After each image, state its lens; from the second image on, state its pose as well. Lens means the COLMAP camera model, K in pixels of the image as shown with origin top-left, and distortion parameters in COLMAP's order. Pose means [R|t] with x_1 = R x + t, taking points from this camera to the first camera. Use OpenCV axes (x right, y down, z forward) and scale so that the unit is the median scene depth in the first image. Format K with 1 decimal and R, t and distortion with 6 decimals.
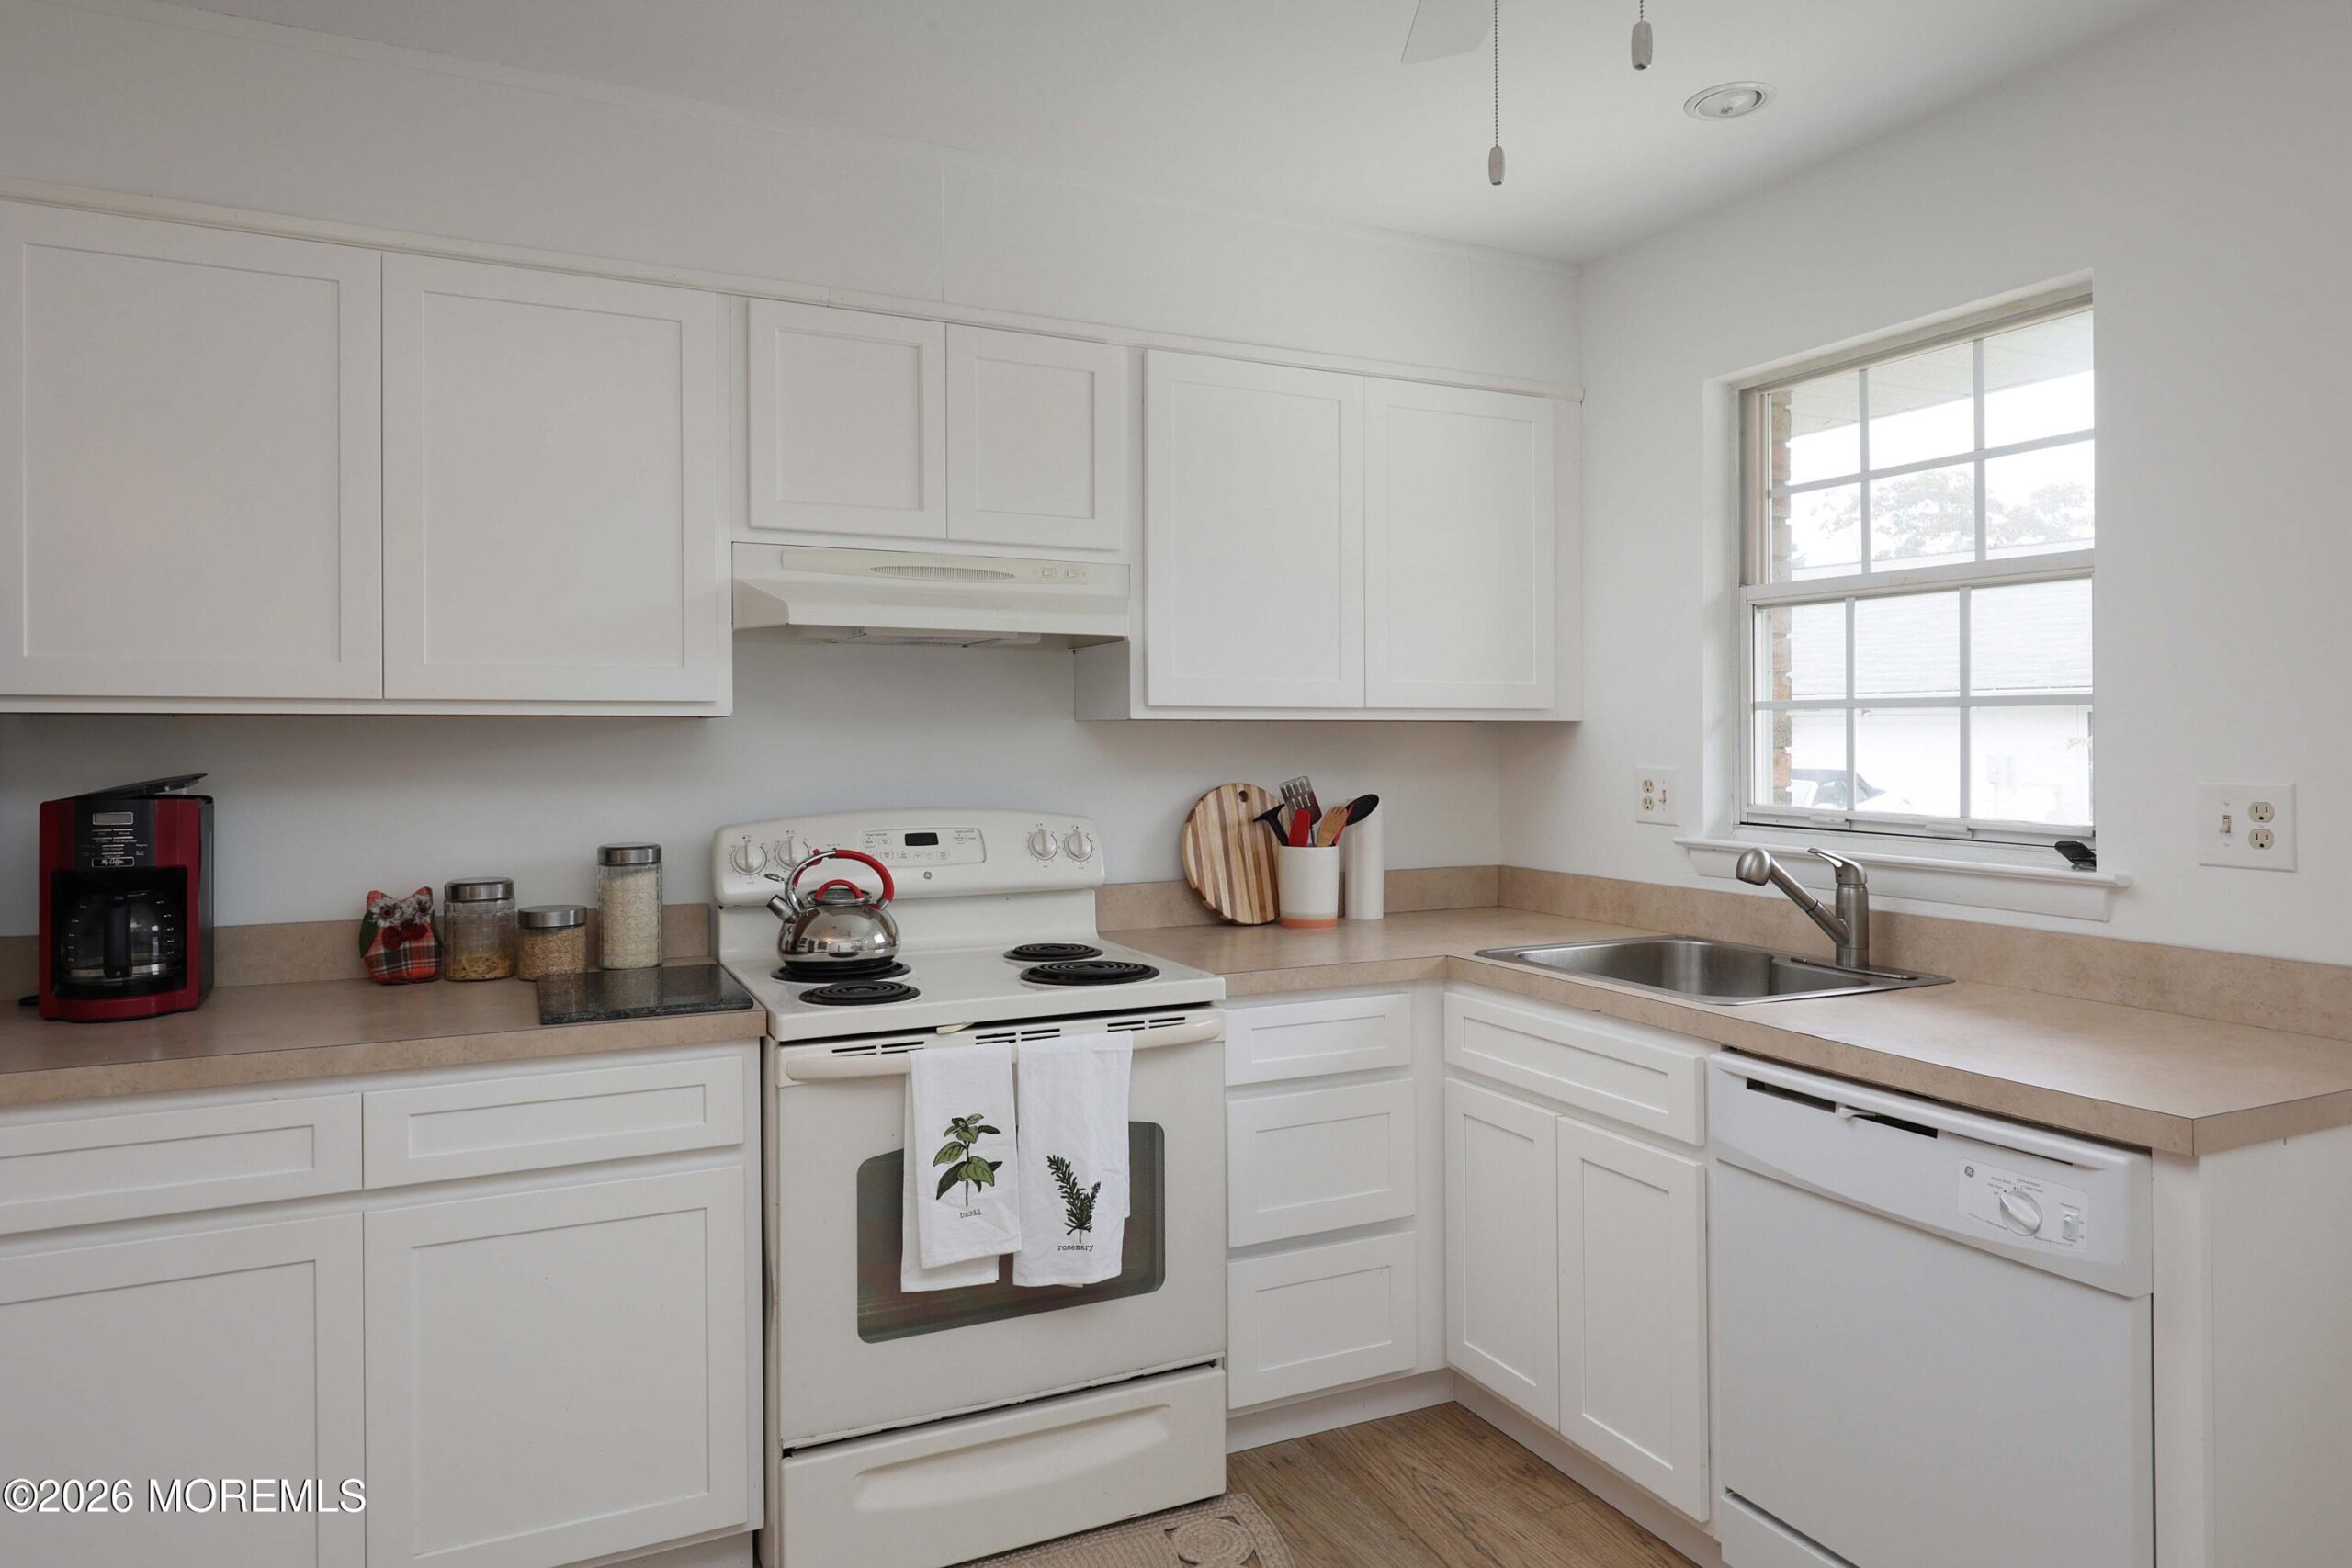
lens RADIAL K [[1432.1, 0, 1167.7], [0, 1432.1, 735.6], [0, 0, 1]] dist [0.001166, -0.000448]
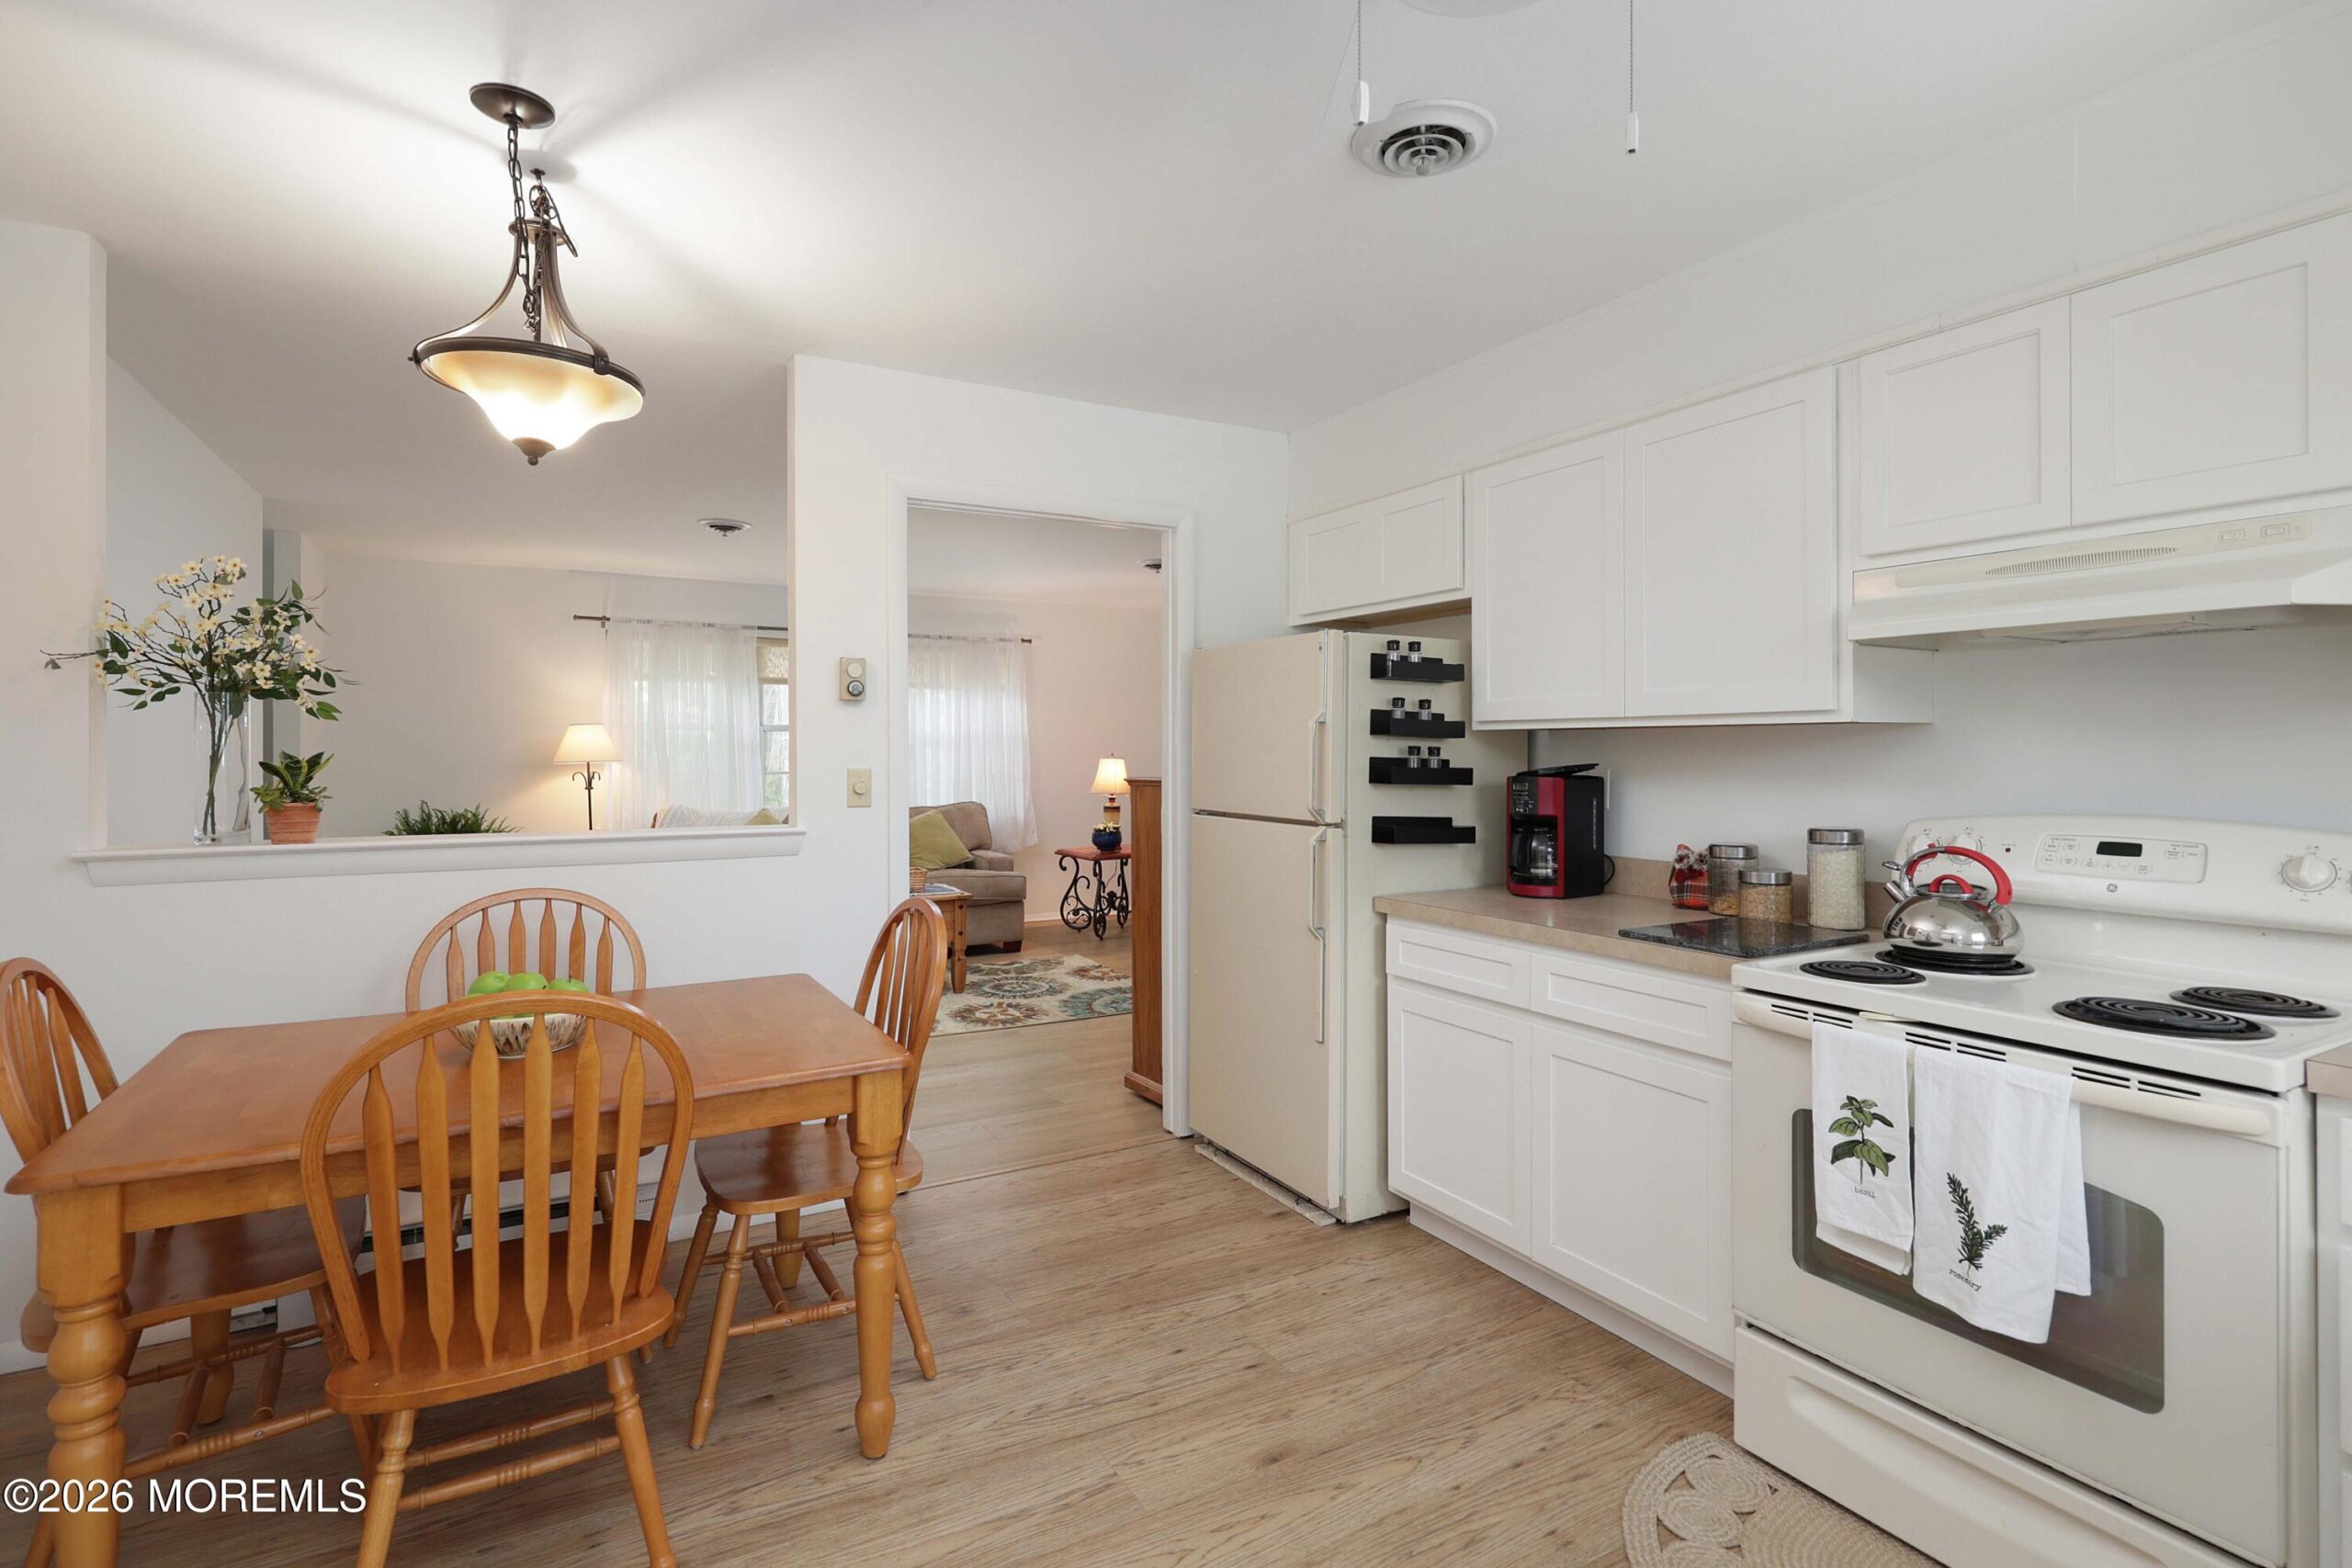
lens RADIAL K [[1125.8, 0, 1175.2], [0, 1125.8, 747.0], [0, 0, 1]] dist [0.000132, -0.000120]
pose [[0.067863, 0.000743, -0.997694, 0.570534], [0.005007, 0.999987, 0.001086, 0.003402], [0.997682, -0.005069, 0.067858, 0.387359]]
